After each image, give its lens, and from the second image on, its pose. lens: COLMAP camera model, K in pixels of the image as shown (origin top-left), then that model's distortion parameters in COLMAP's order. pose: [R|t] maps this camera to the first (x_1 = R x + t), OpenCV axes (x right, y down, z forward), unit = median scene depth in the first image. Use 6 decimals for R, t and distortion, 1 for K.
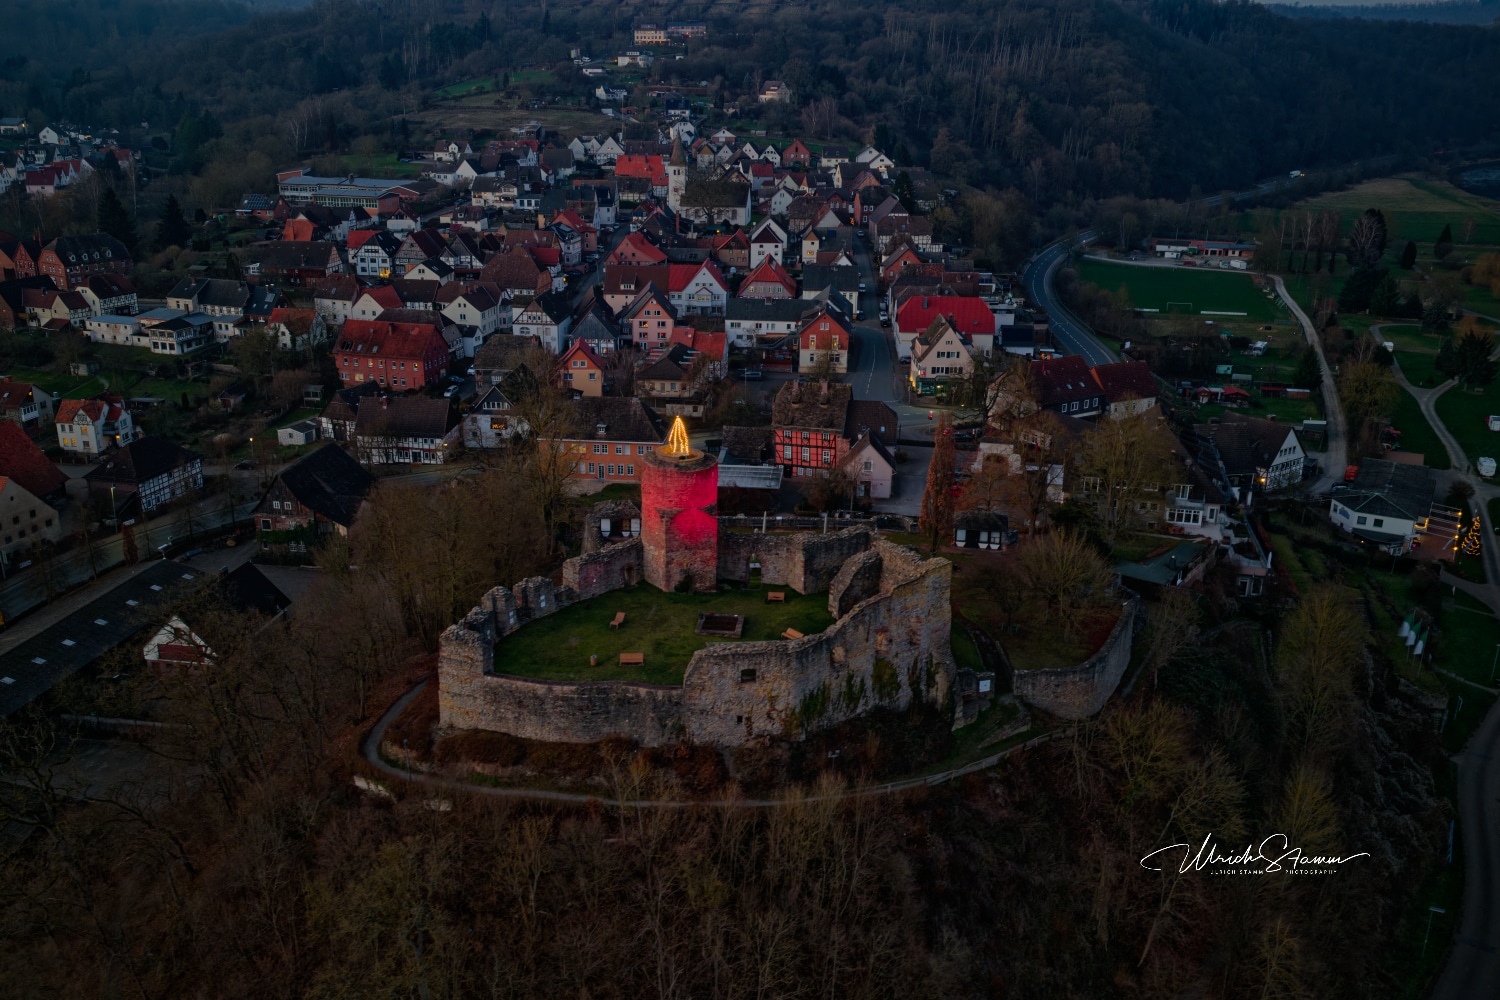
lens RADIAL K [[1301.1, 0, 710.6], [0, 1301.1, 536.0], [0, 0, 1]] dist [0.009937, -0.009181]
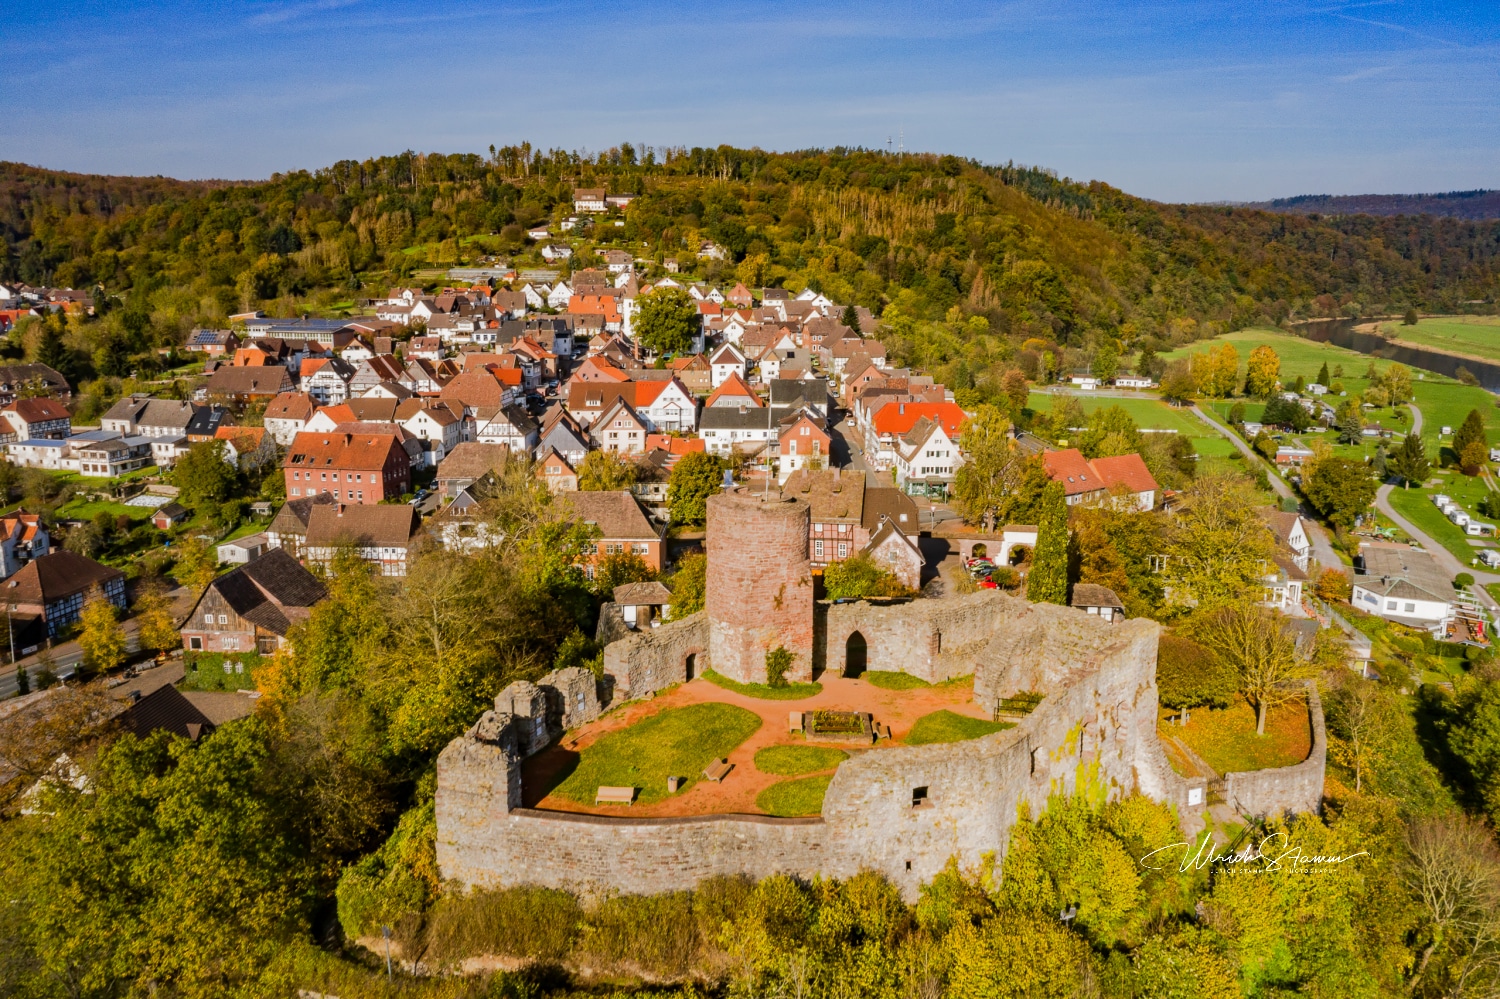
lens RADIAL K [[1188.5, 0, 753.6], [0, 1188.5, 510.2], [0, 0, 1]] dist [-0.014737, 0.025019]
pose [[0.995090, -0.022434, 0.096398, -0.035739], [0.035240, 0.990453, -0.133270, 0.013523], [-0.092488, 0.136013, 0.986380, 0.130612]]
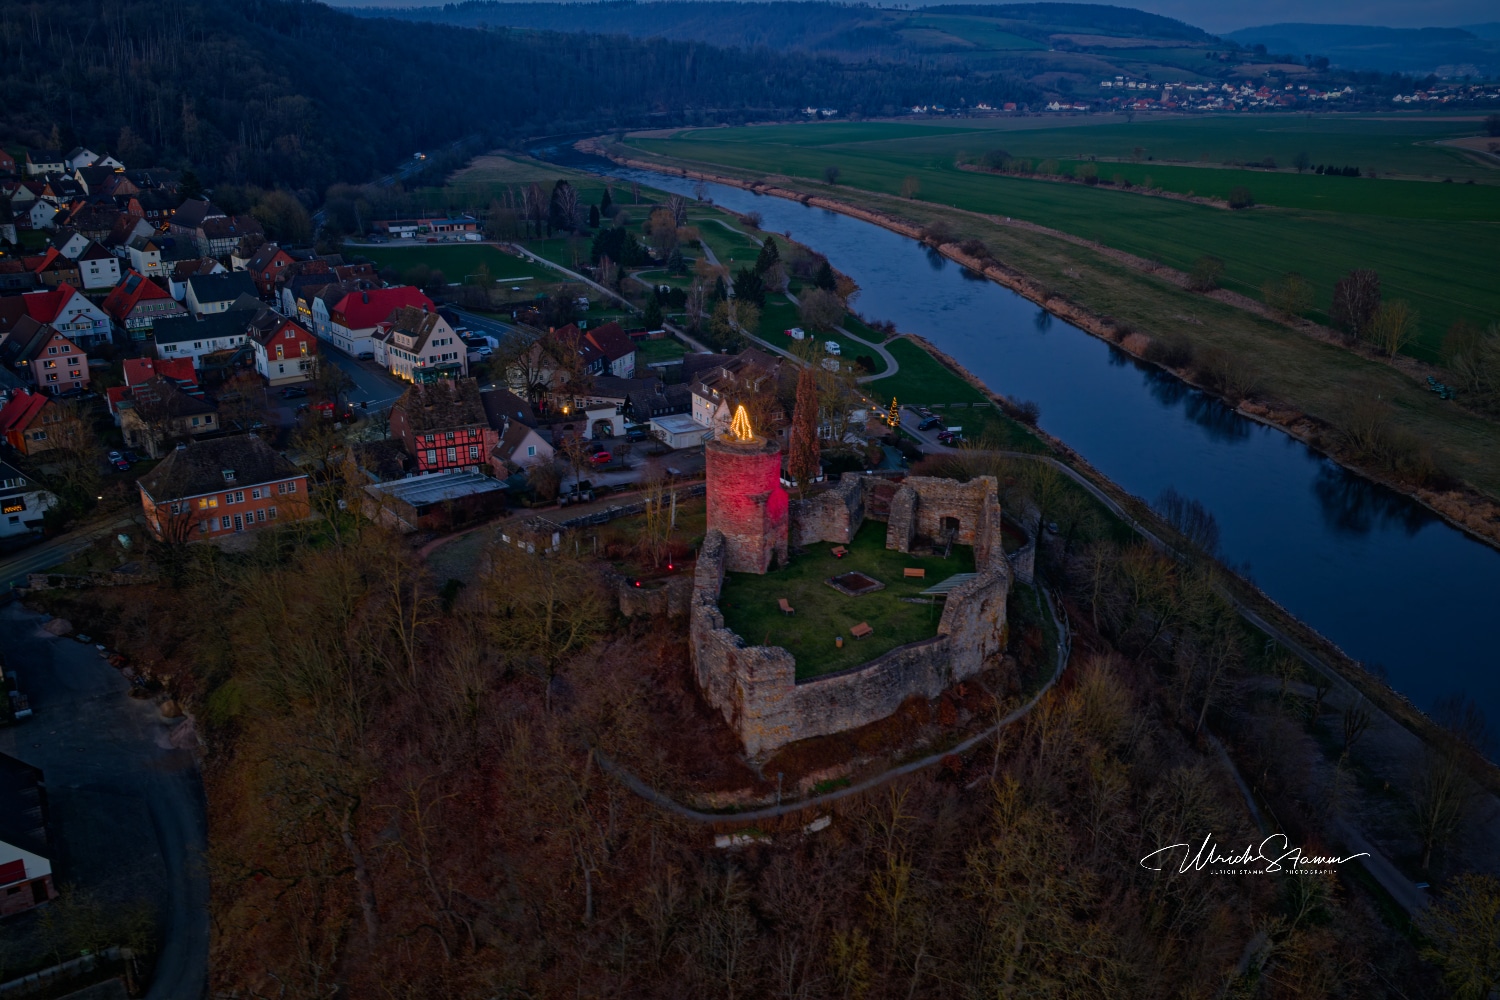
lens RADIAL K [[1232.0, 0, 747.5], [0, 1232.0, 491.8], [0, 0, 1]] dist [0.006339, -0.001137]
pose [[0.740174, -0.226488, 0.633123, -0.251207], [0.232221, 0.969735, 0.075418, -0.037618], [-0.631043, 0.091202, 0.770368, 0.097990]]
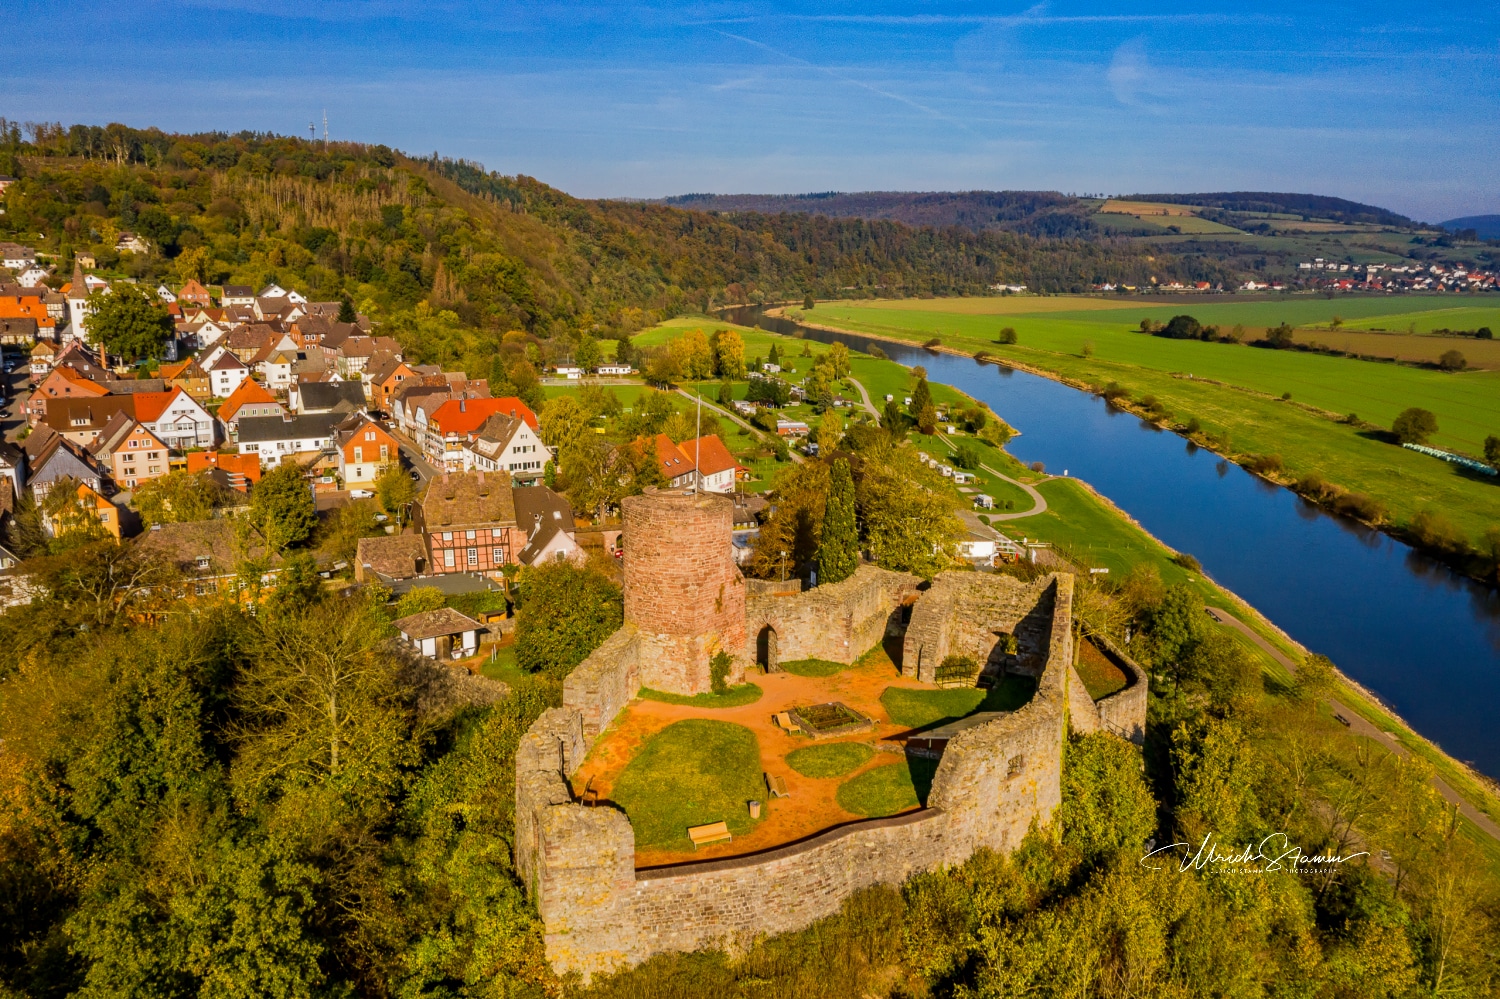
lens RADIAL K [[1188.5, 0, 750.9], [0, 1188.5, 505.6], [0, 0, 1]] dist [-0.014737, 0.025019]
pose [[0.838983, -0.117300, 0.531365, -0.127200], [0.187118, 0.979132, -0.079298, -0.000020], [-0.510974, 0.165958, 0.843423, 0.174099]]
